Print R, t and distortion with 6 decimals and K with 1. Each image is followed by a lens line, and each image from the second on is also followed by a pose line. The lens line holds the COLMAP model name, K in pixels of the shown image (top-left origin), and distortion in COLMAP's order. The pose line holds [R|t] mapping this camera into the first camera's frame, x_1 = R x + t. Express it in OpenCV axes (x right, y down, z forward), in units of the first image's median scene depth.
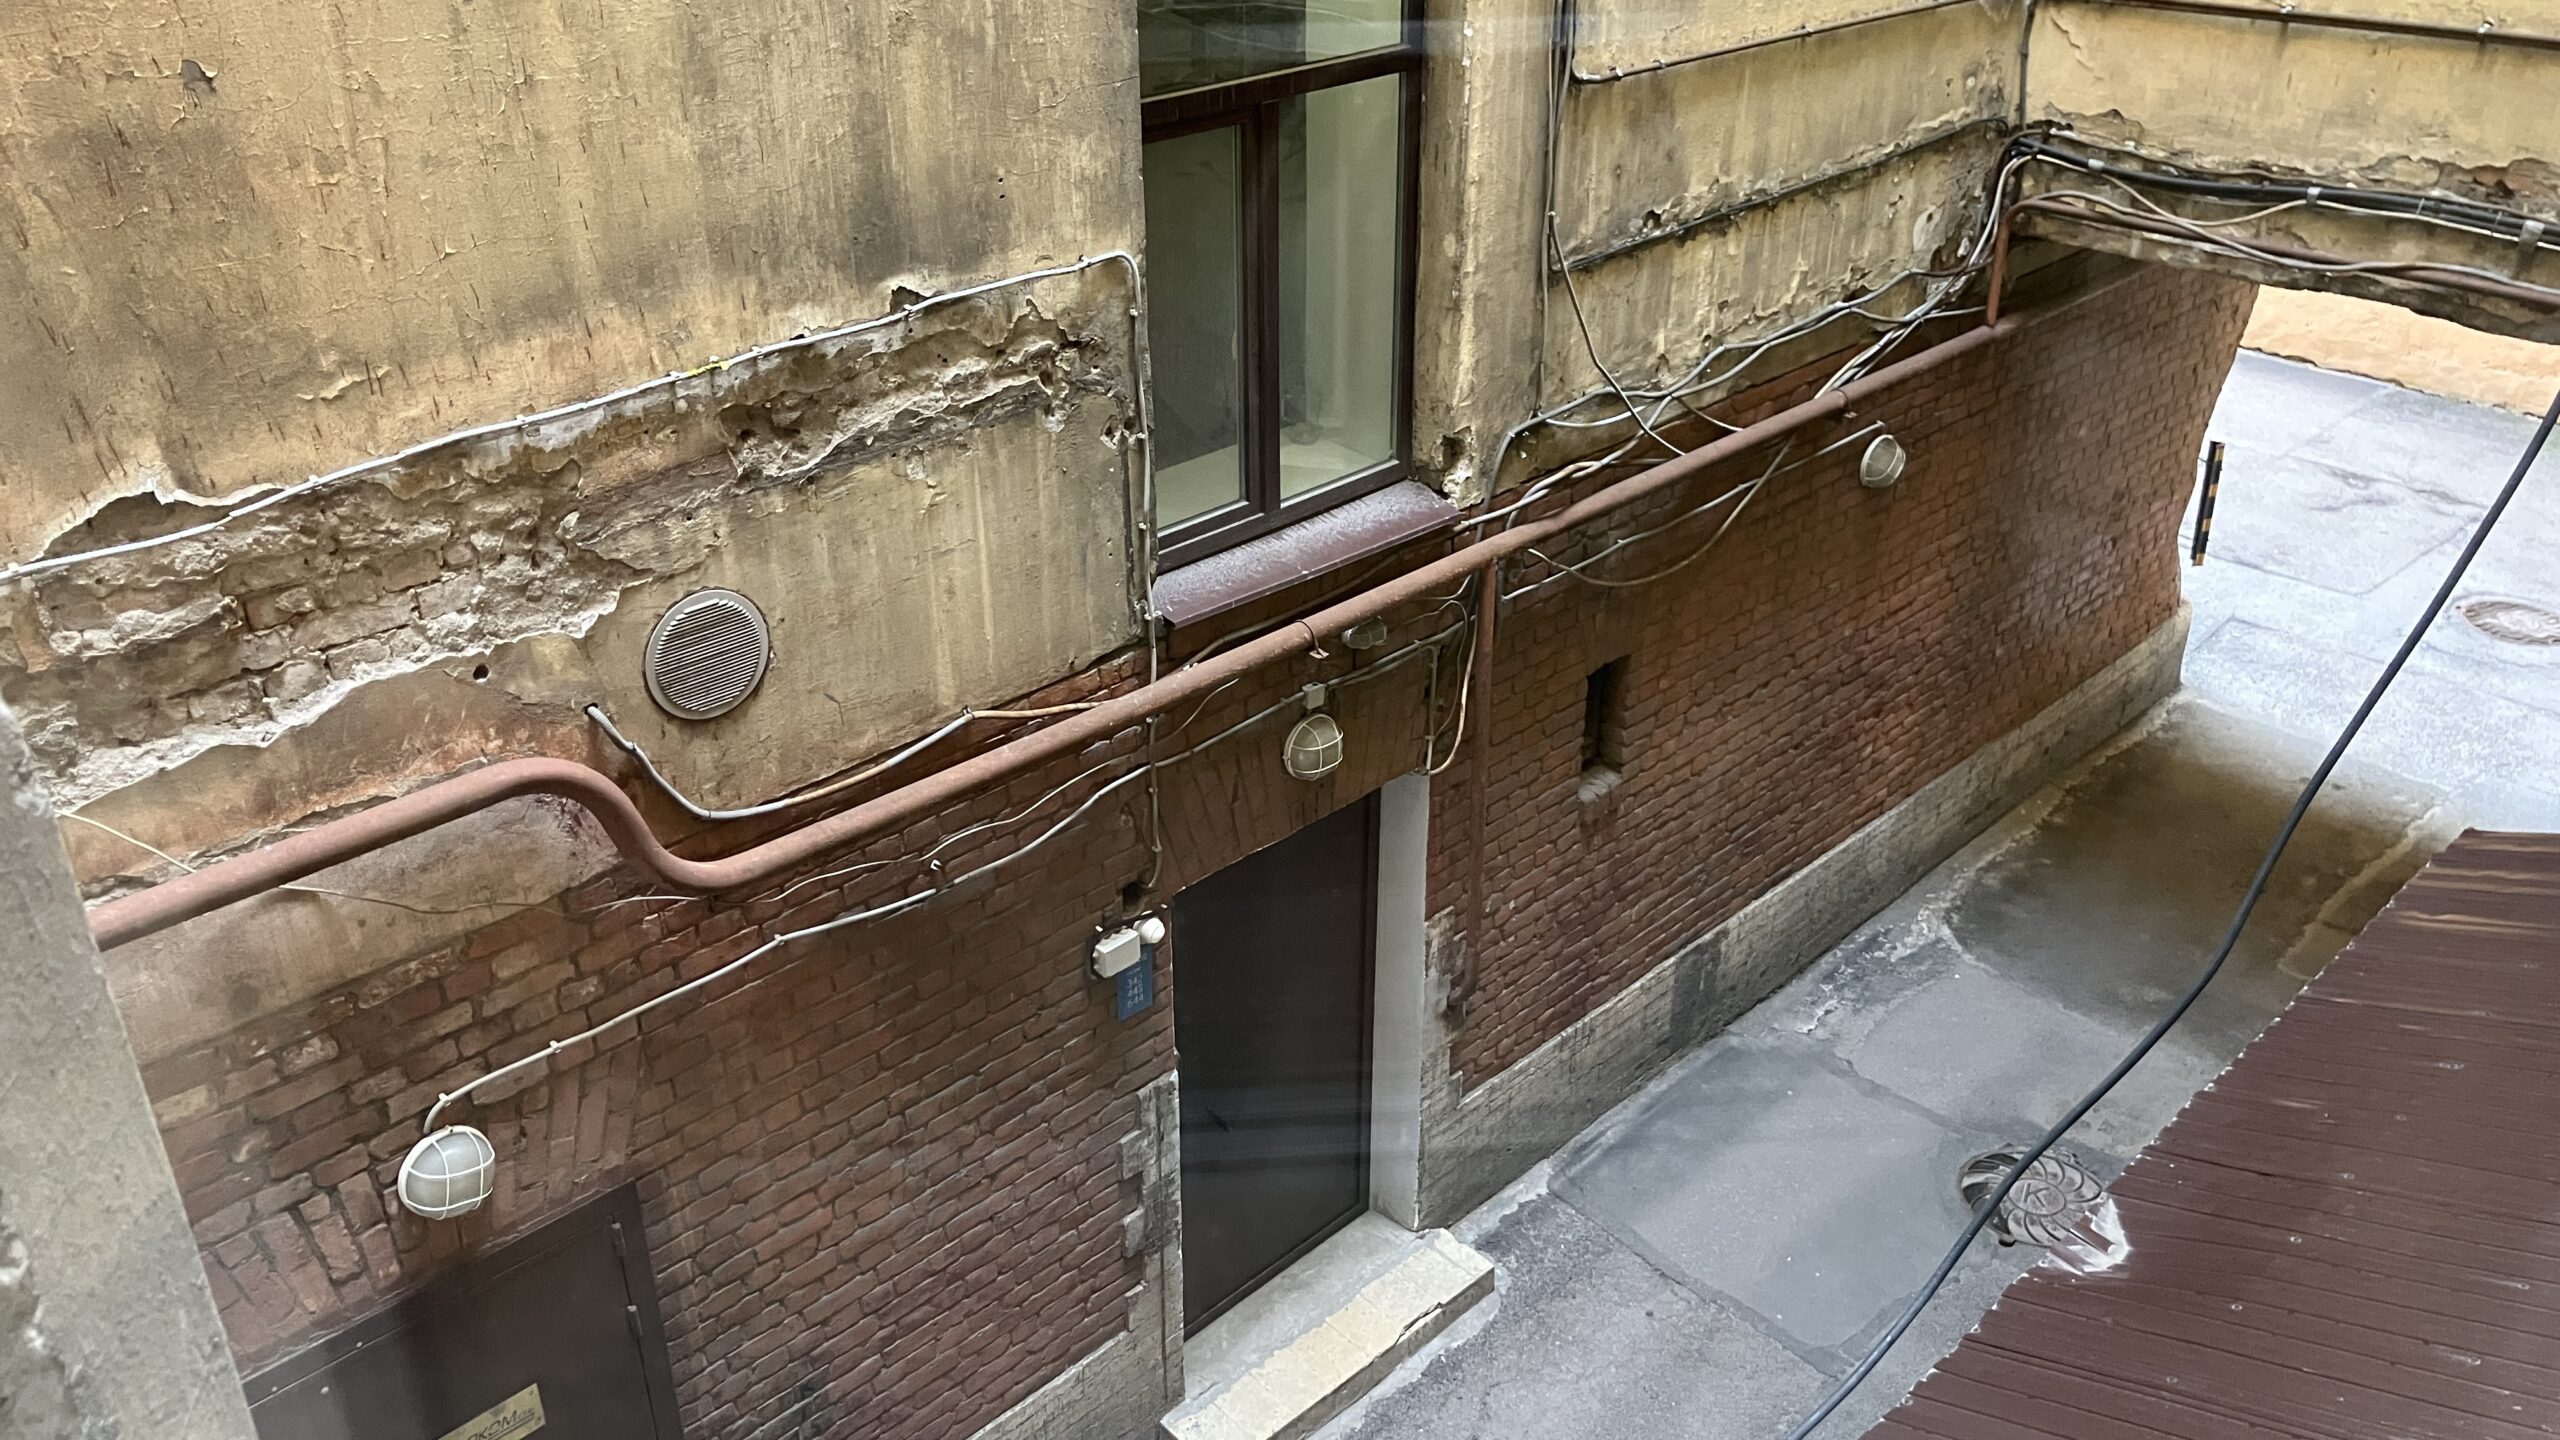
lens RADIAL K [[2106.2, 0, 1288.6], [0, 2106.2, 718.6], [0, 0, 1]] dist [0.027153, -0.015489]
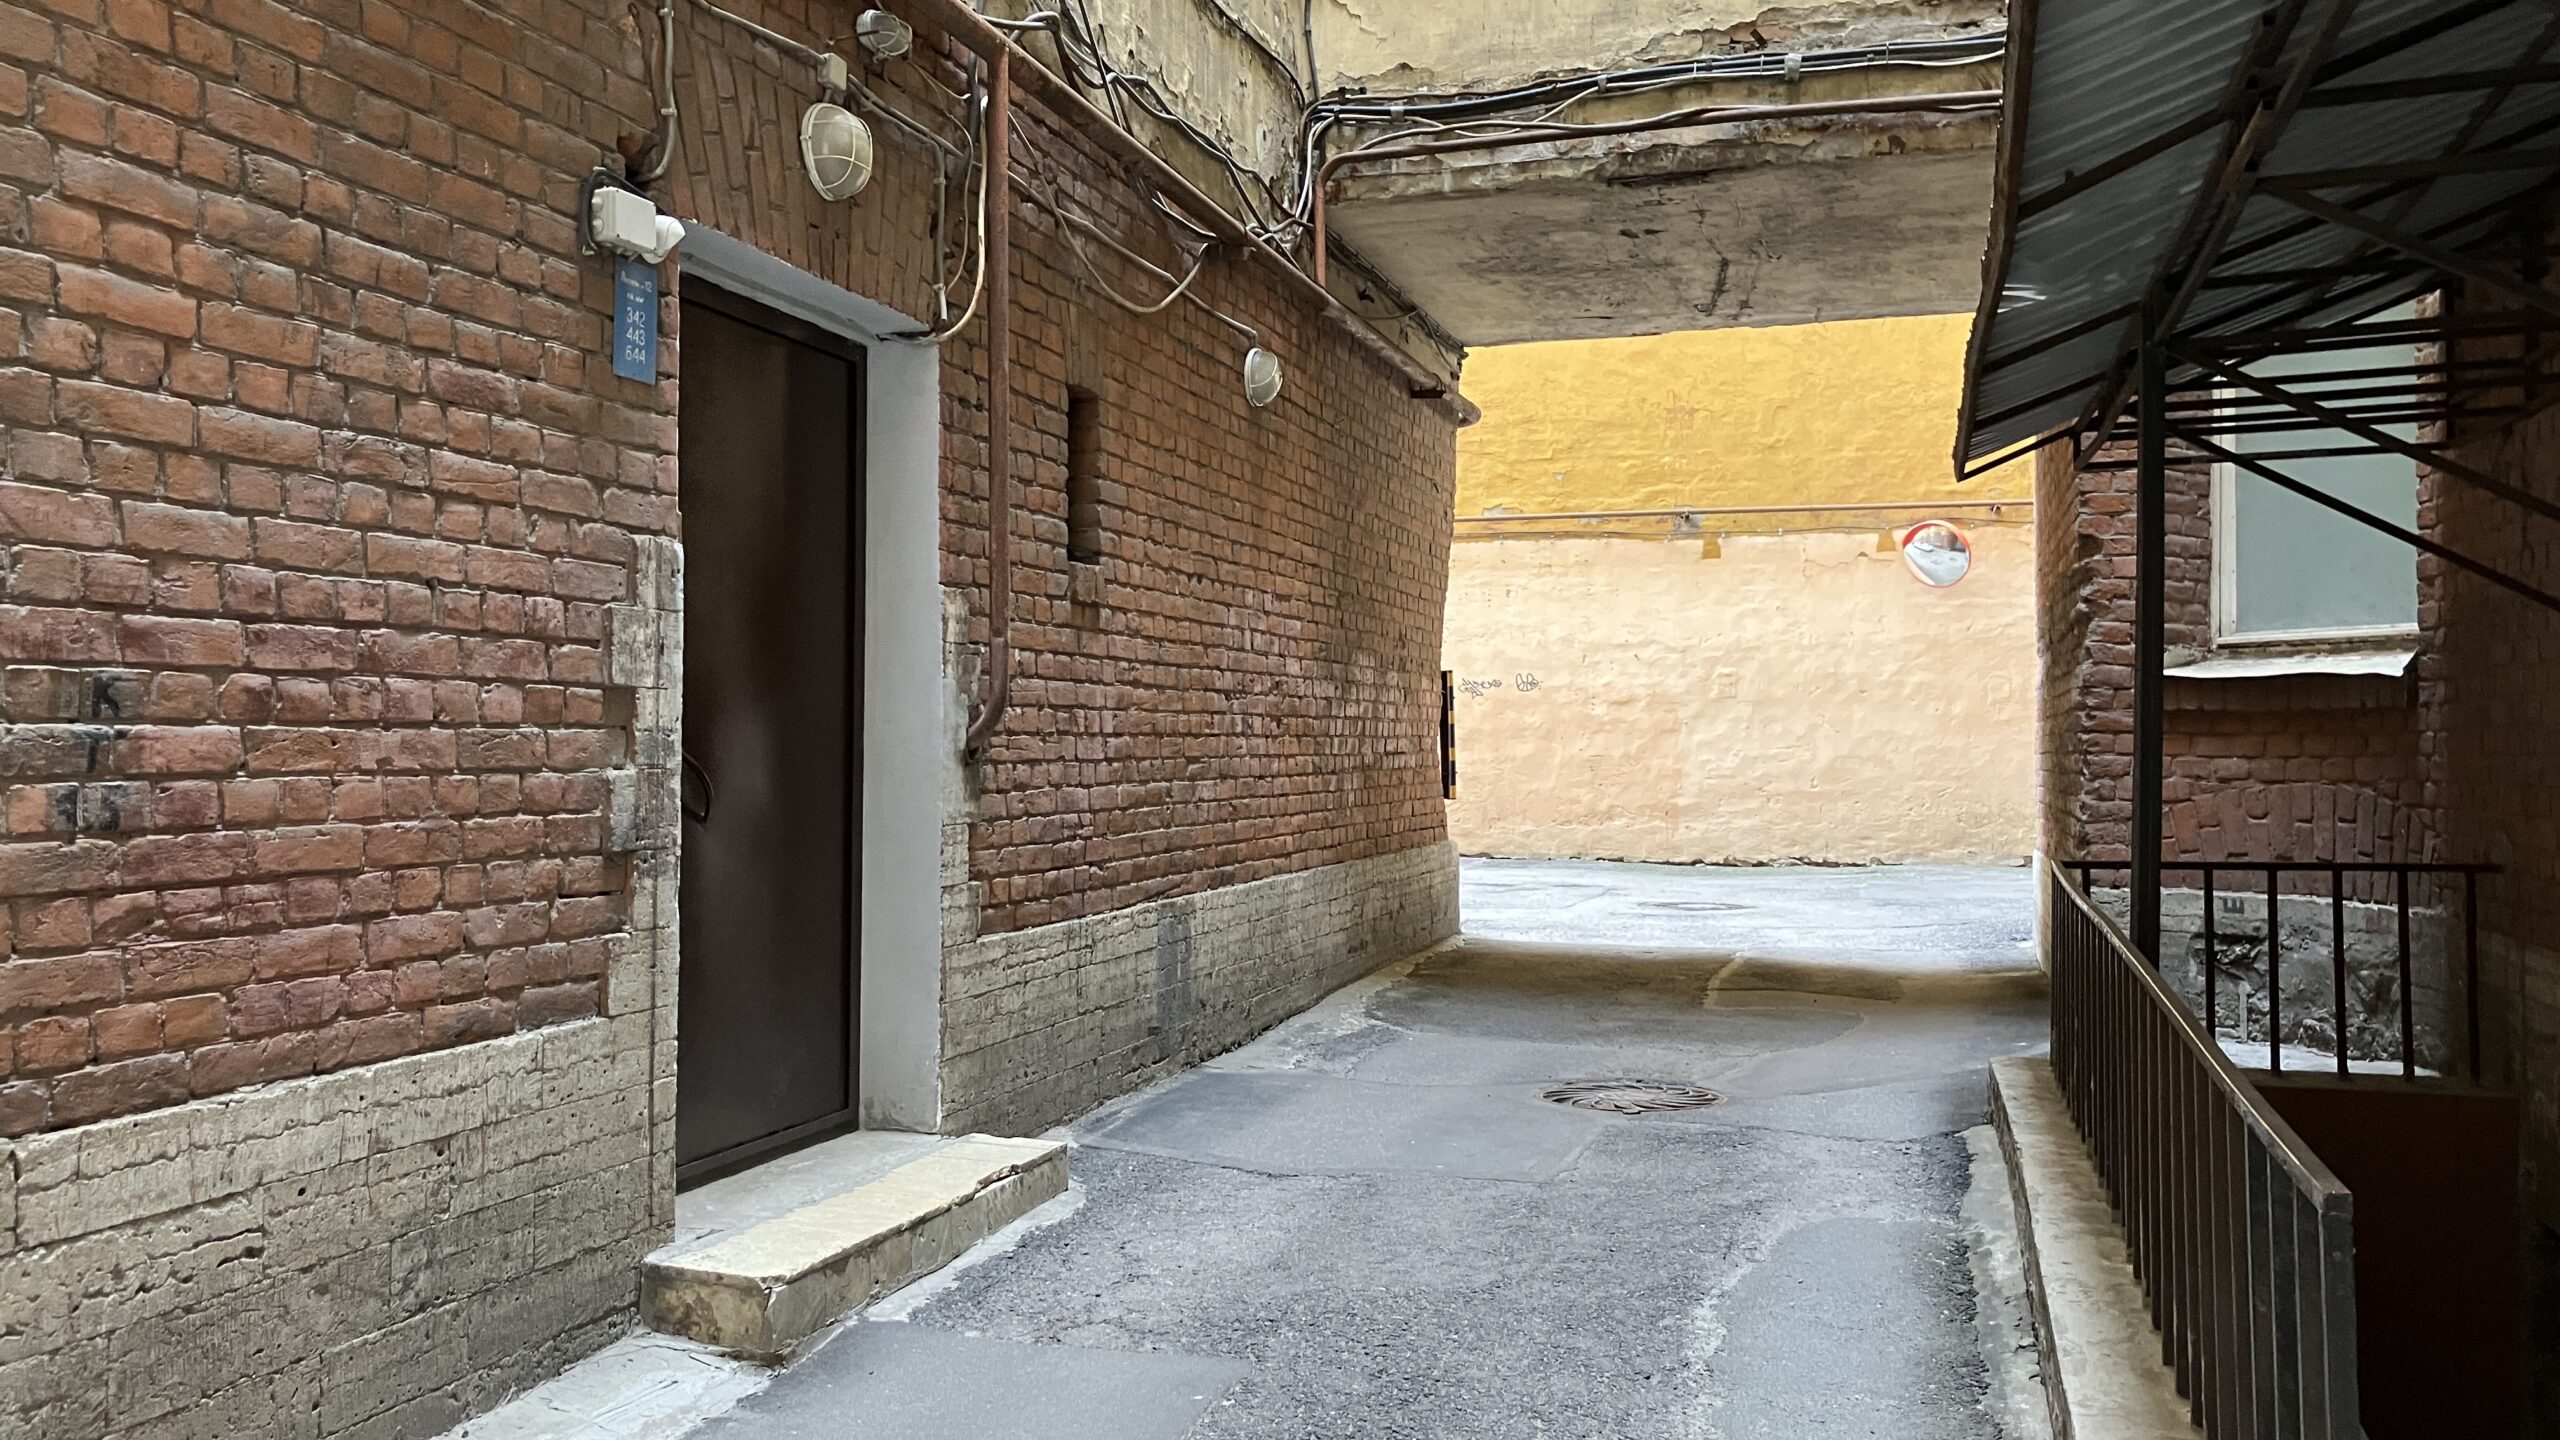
lens RADIAL K [[2106.2, 0, 1280.9], [0, 2106.2, 714.3], [0, 0, 1]] dist [0.027153, -0.015489]
pose [[0.879456, 0.008690, 0.475900, -0.176115], [0.224645, 0.873894, -0.431097, 0.472428], [-0.419633, 0.486039, 0.766599, 0.401391]]
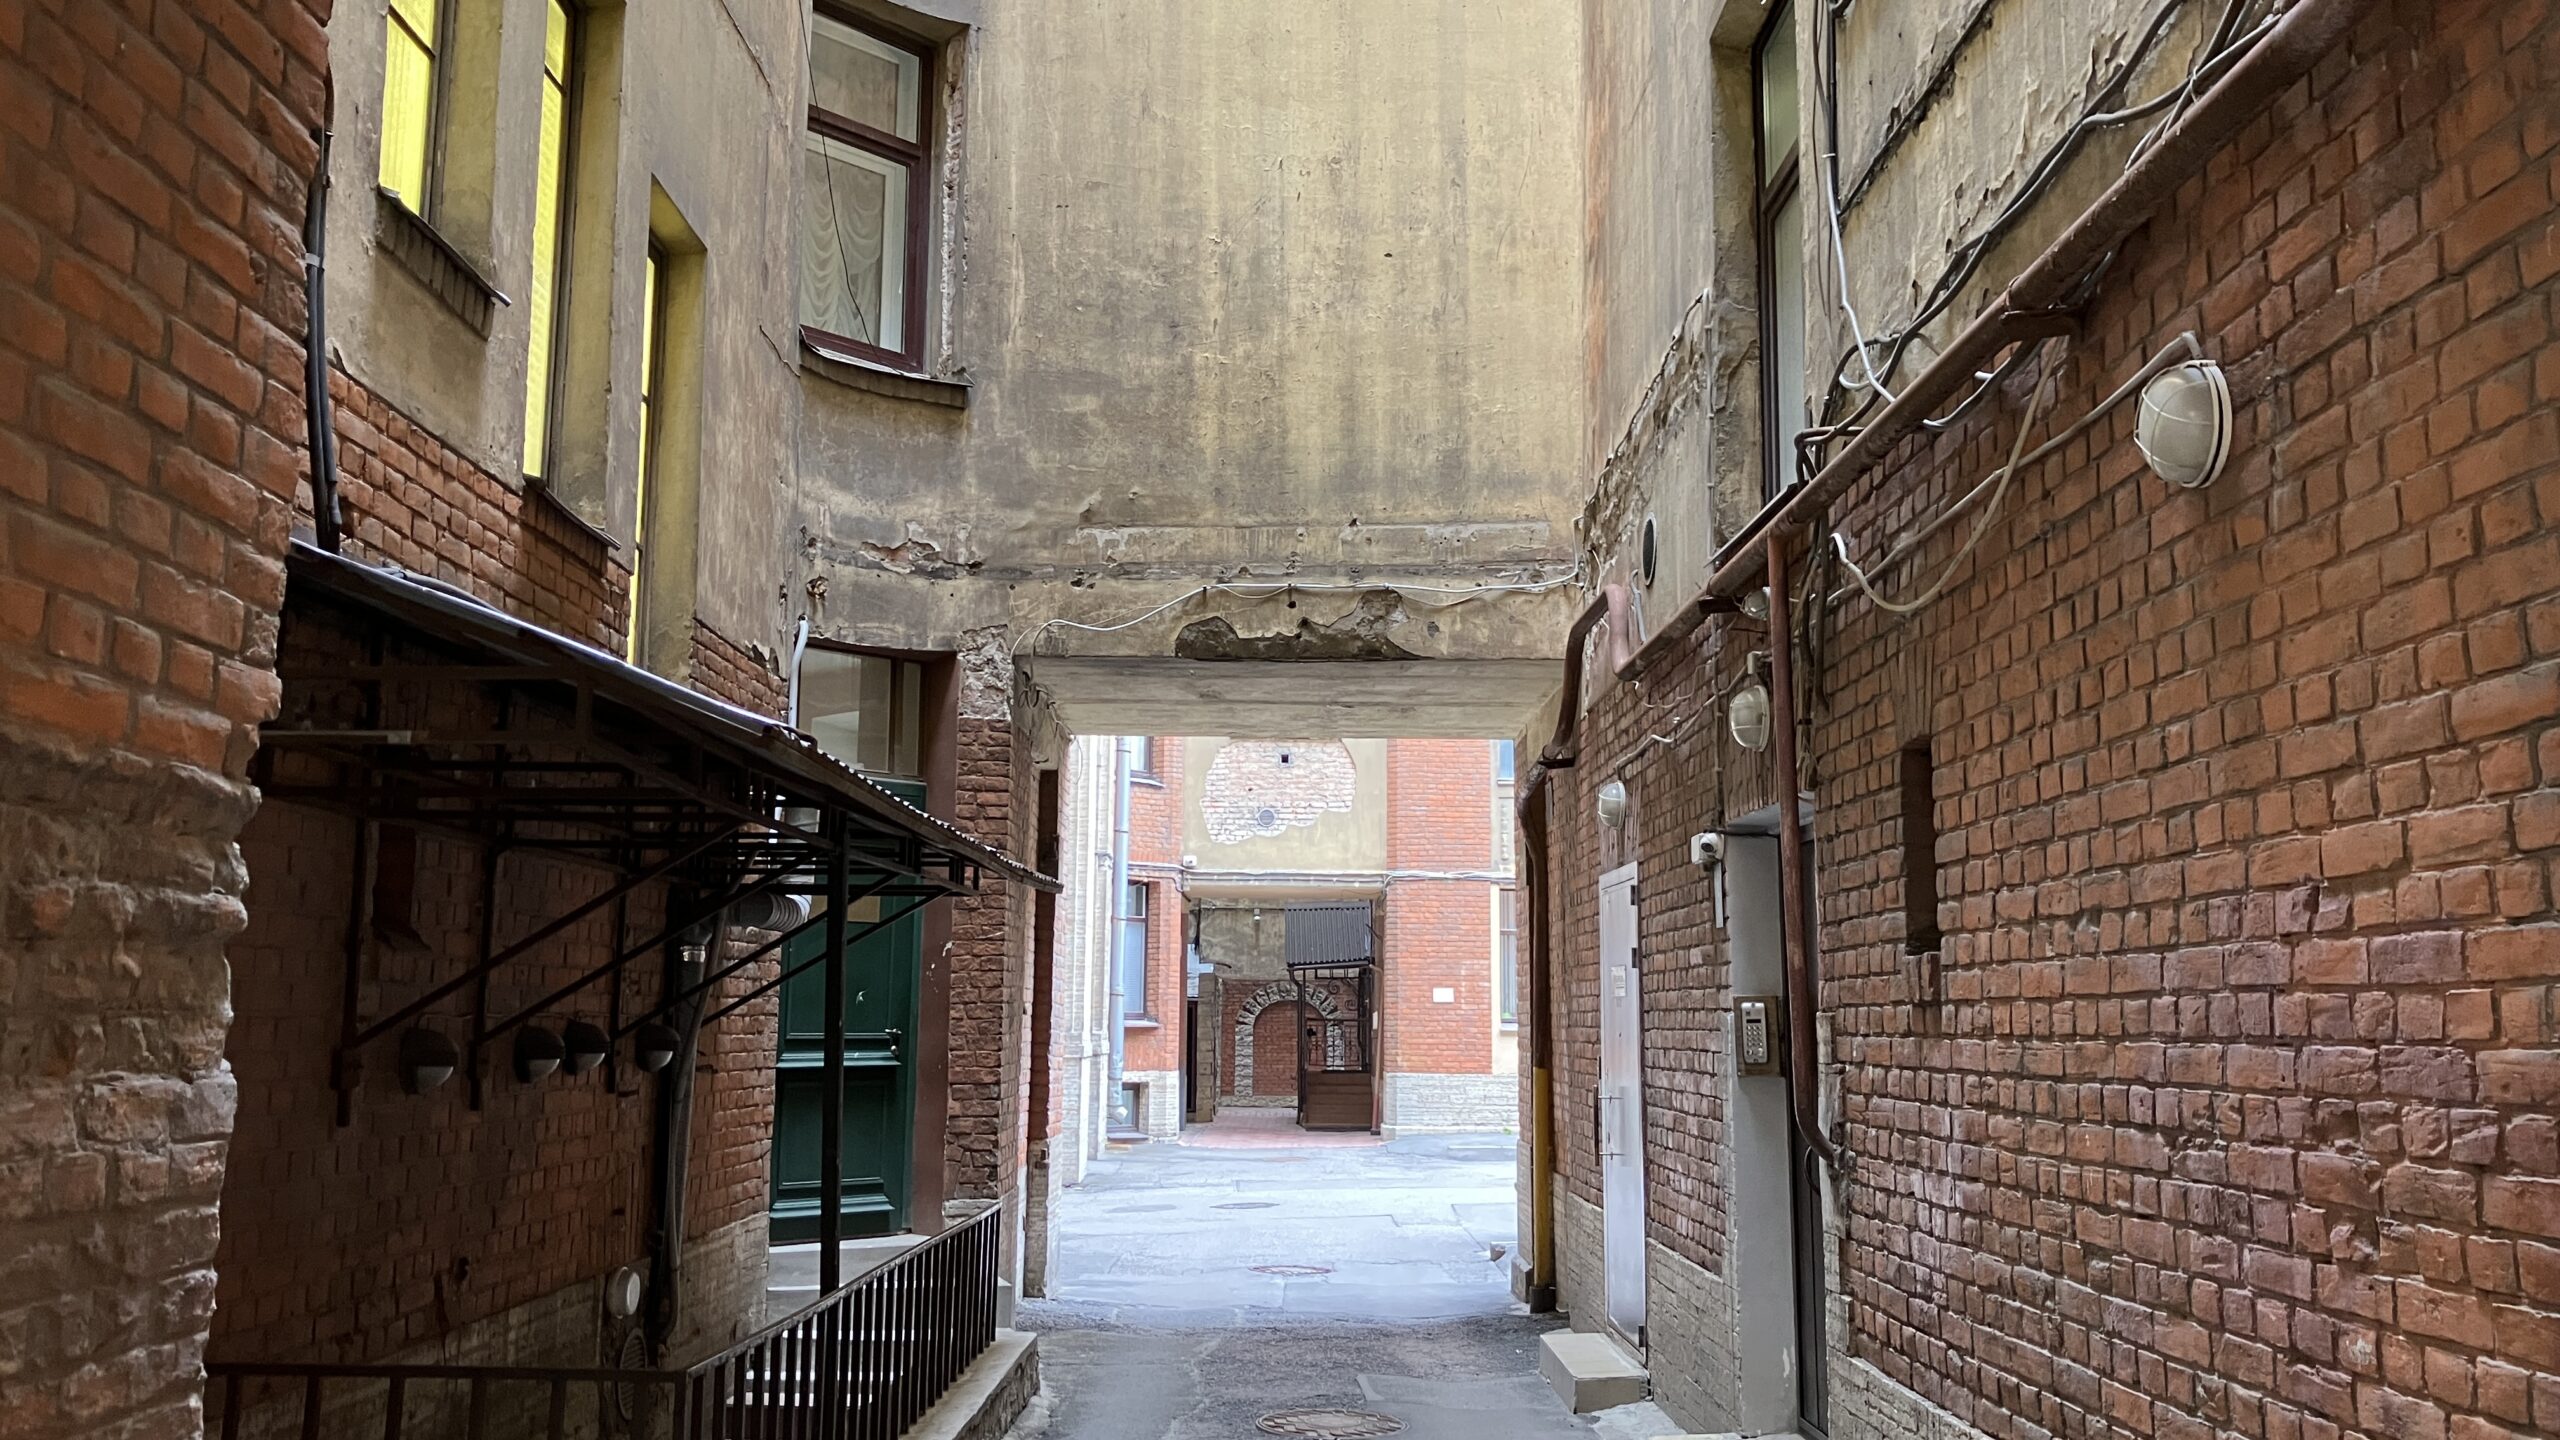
lens RADIAL K [[2106.2, 0, 1280.6], [0, 2106.2, 714.5], [0, 0, 1]] dist [0.027153, -0.015489]
pose [[-0.704417, -0.093763, -0.703566, 0.797565], [-0.326660, 0.922848, 0.204069, -0.109644], [0.630150, 0.373577, -0.680699, 1.365383]]
